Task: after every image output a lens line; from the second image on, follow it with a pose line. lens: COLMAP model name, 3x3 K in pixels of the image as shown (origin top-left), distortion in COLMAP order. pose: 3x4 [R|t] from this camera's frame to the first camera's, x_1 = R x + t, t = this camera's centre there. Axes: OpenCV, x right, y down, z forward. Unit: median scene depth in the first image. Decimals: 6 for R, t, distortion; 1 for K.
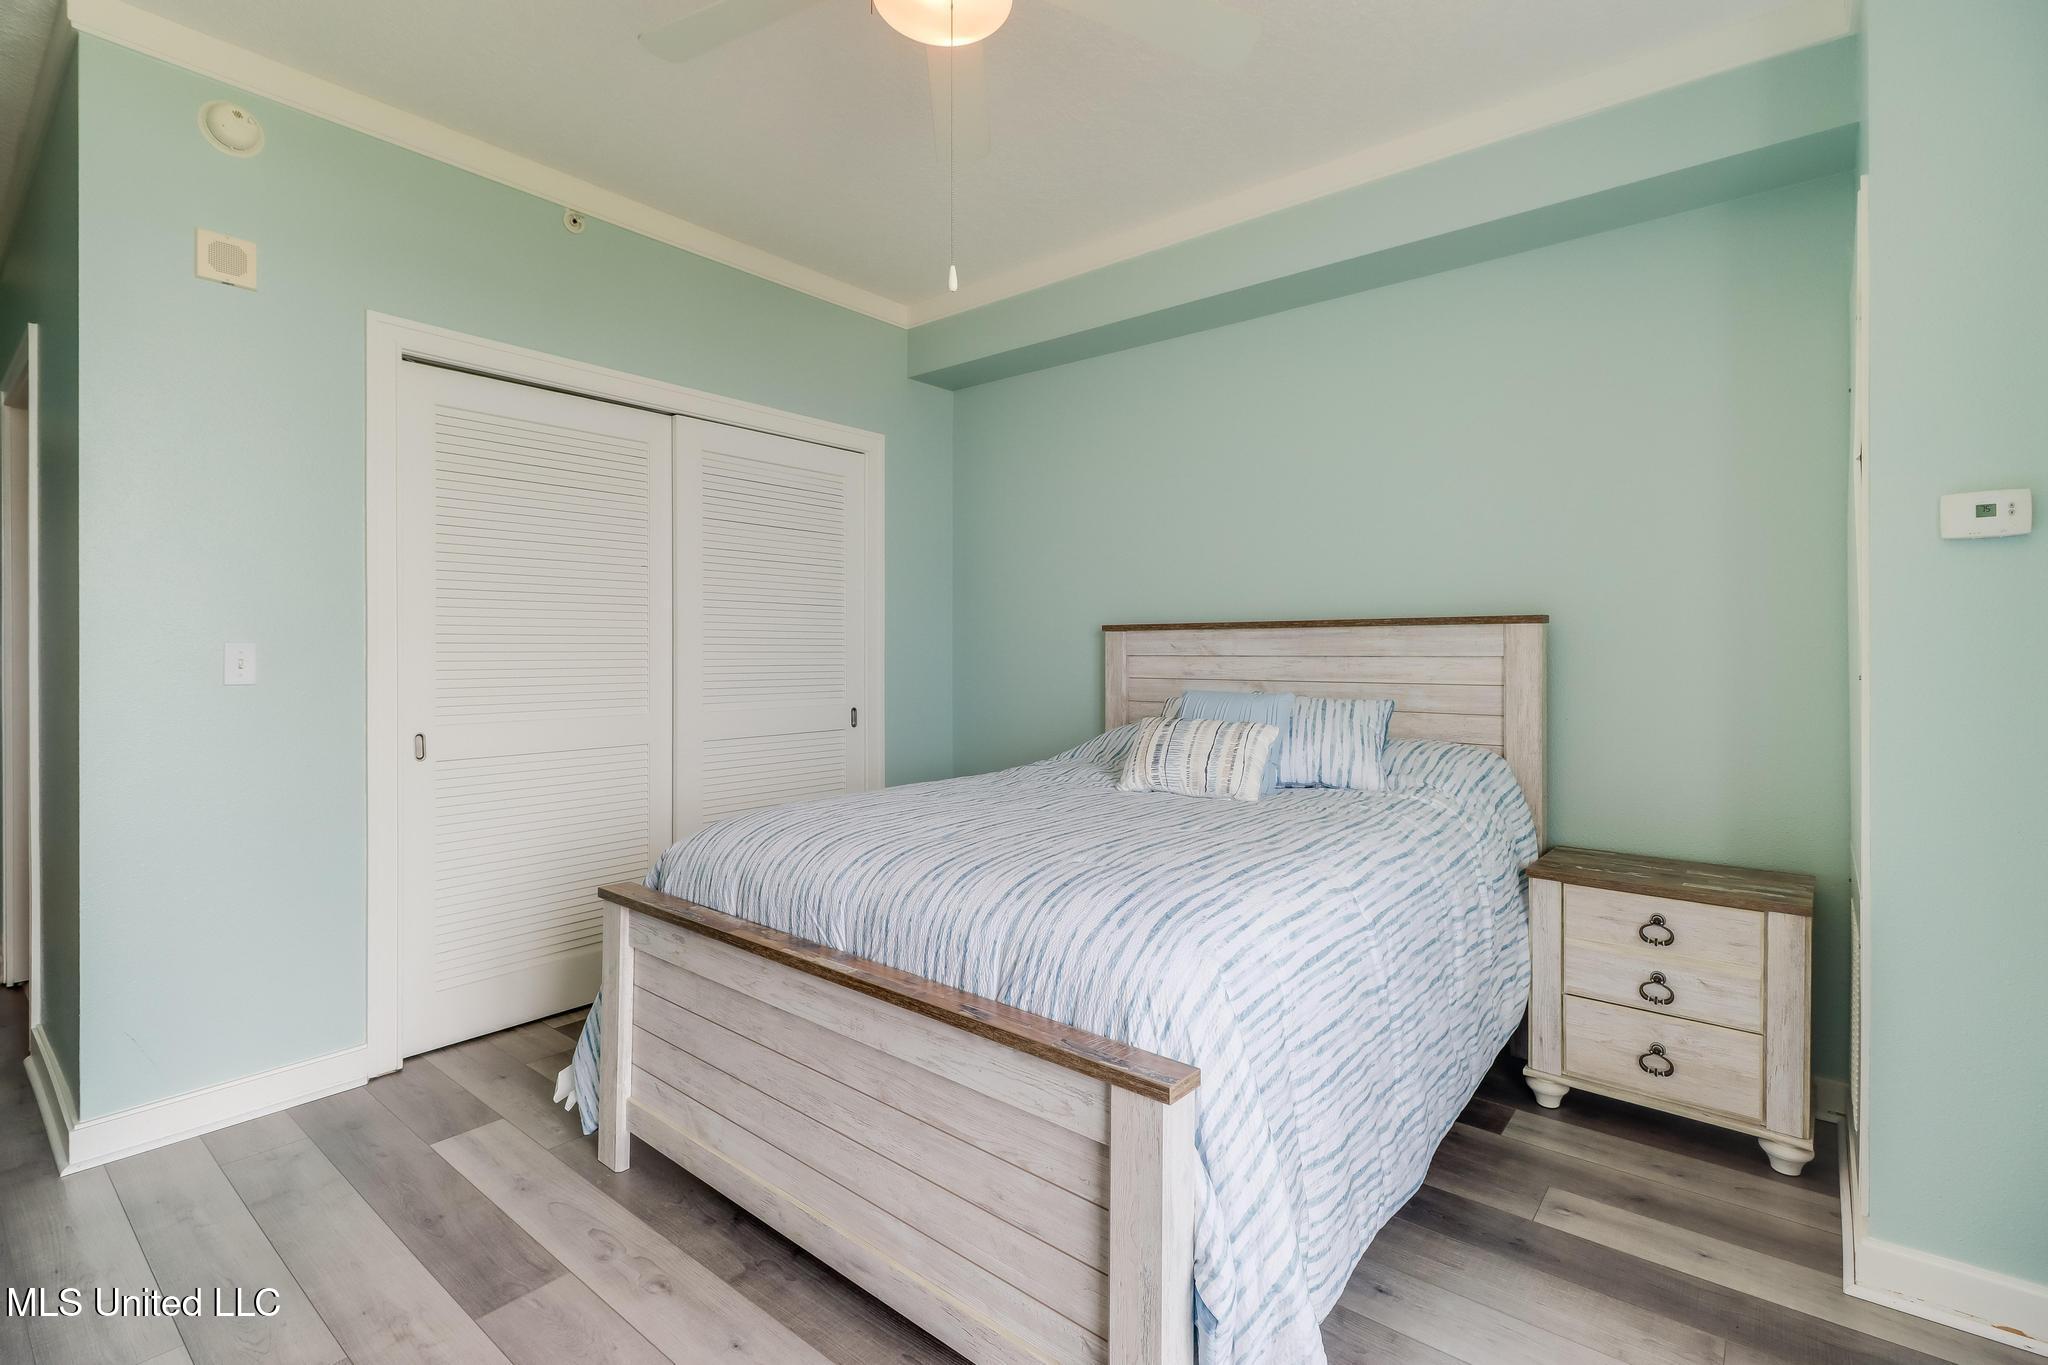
lens RADIAL K [[956.6, 0, 1056.6], [0, 956.6, 641.8], [0, 0, 1]] dist [-0.000068, -0.001284]
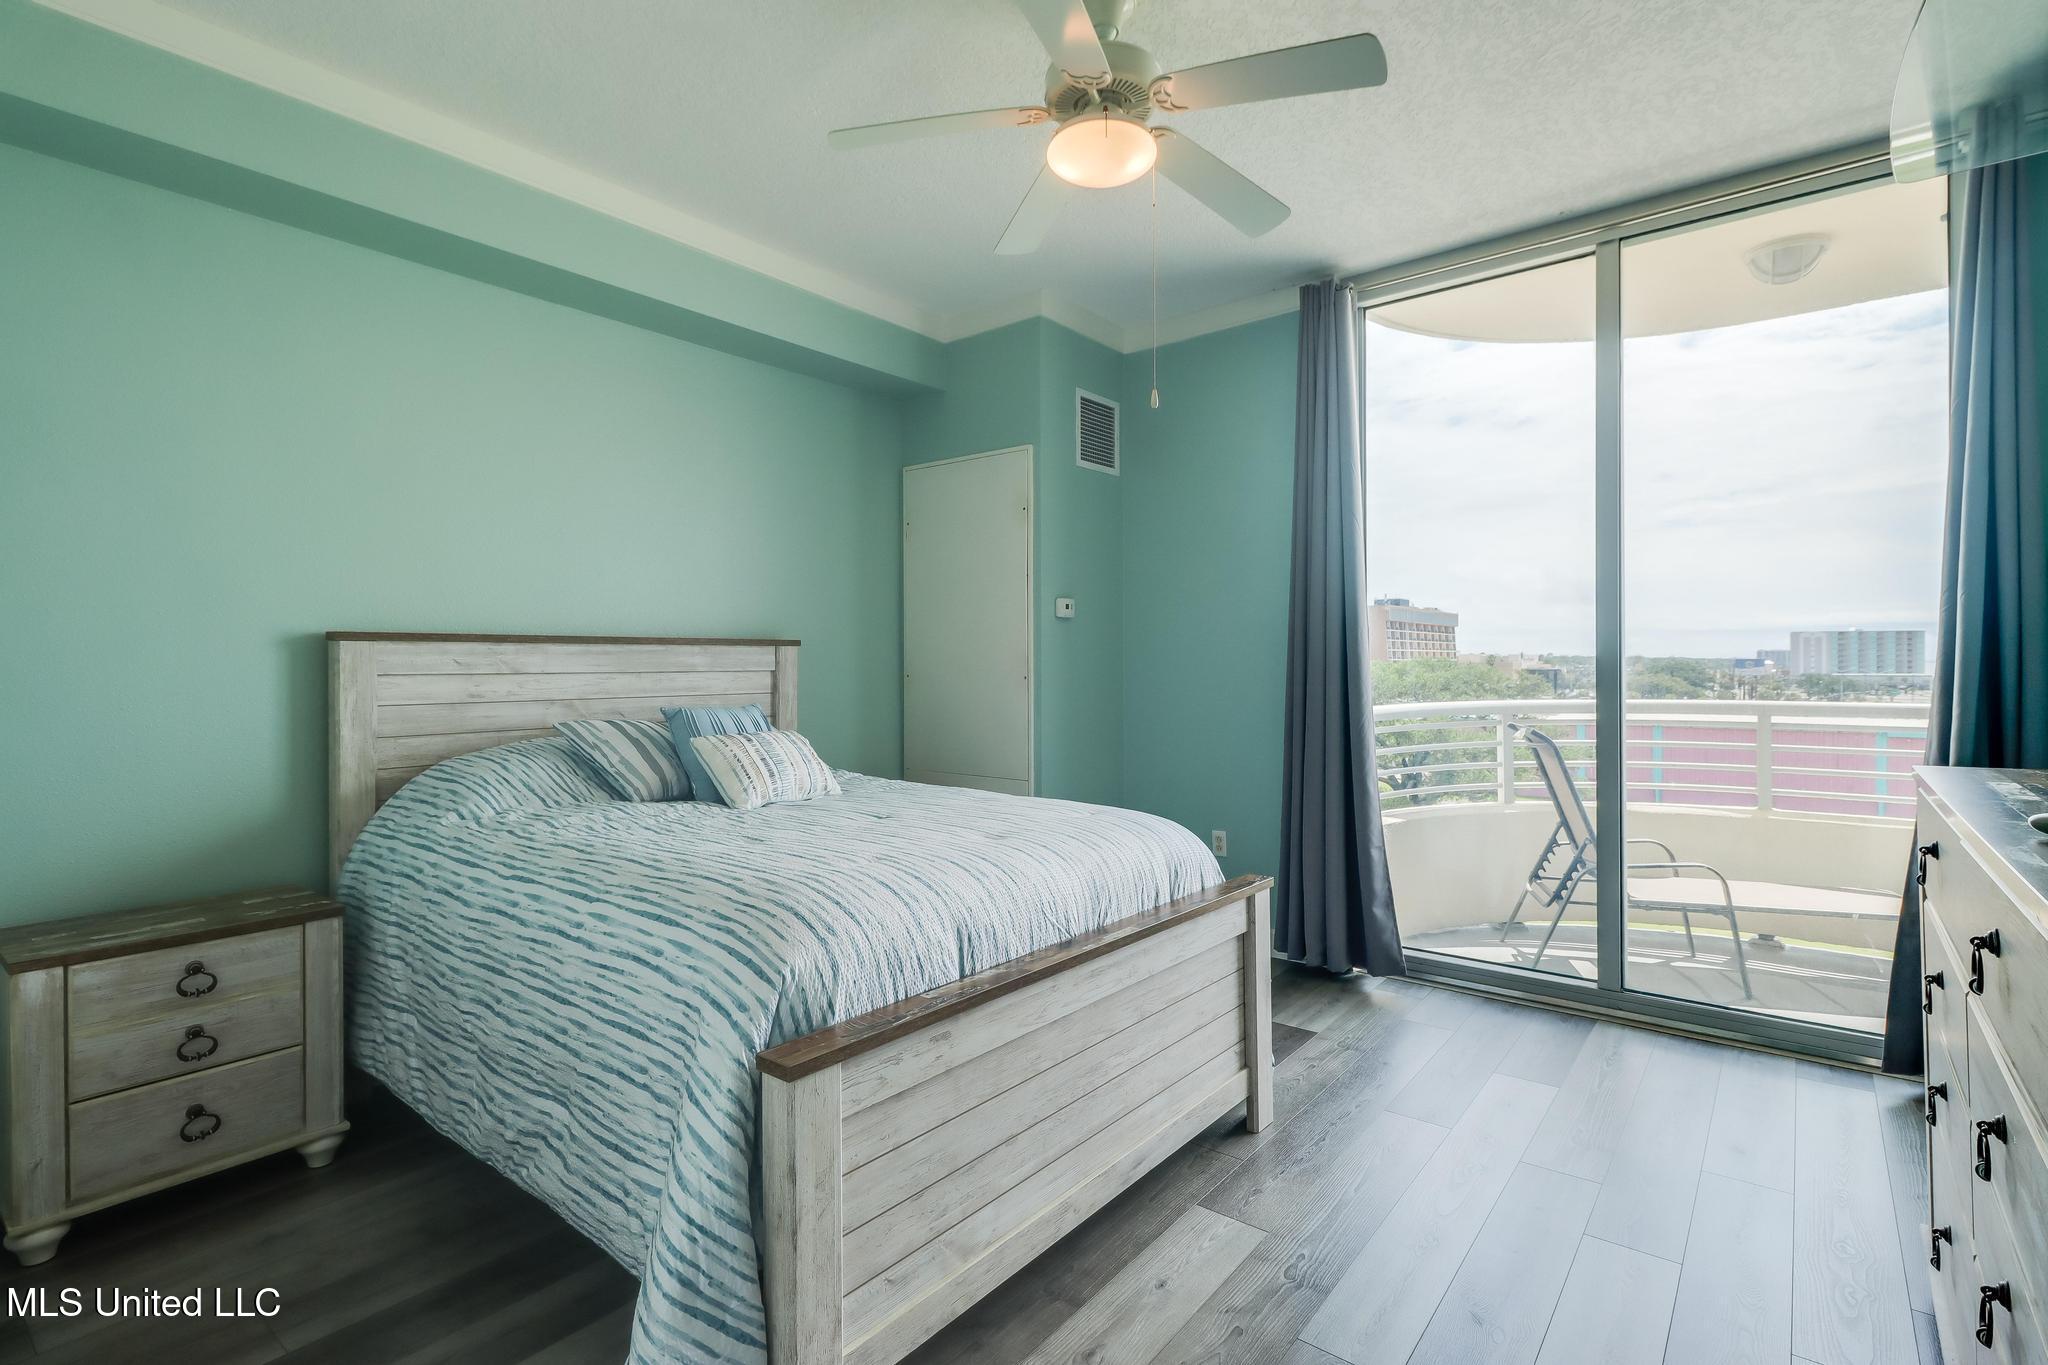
lens RADIAL K [[956.6, 0, 1013.8], [0, 956.6, 673.0], [0, 0, 1]] dist [-0.000068, -0.001284]
pose [[0.006190, -0.008834, 0.999942, -1.163951], [-0.000463, 0.999961, 0.008837, 0.010265], [-0.999981, -0.000518, 0.006185, 0.938278]]
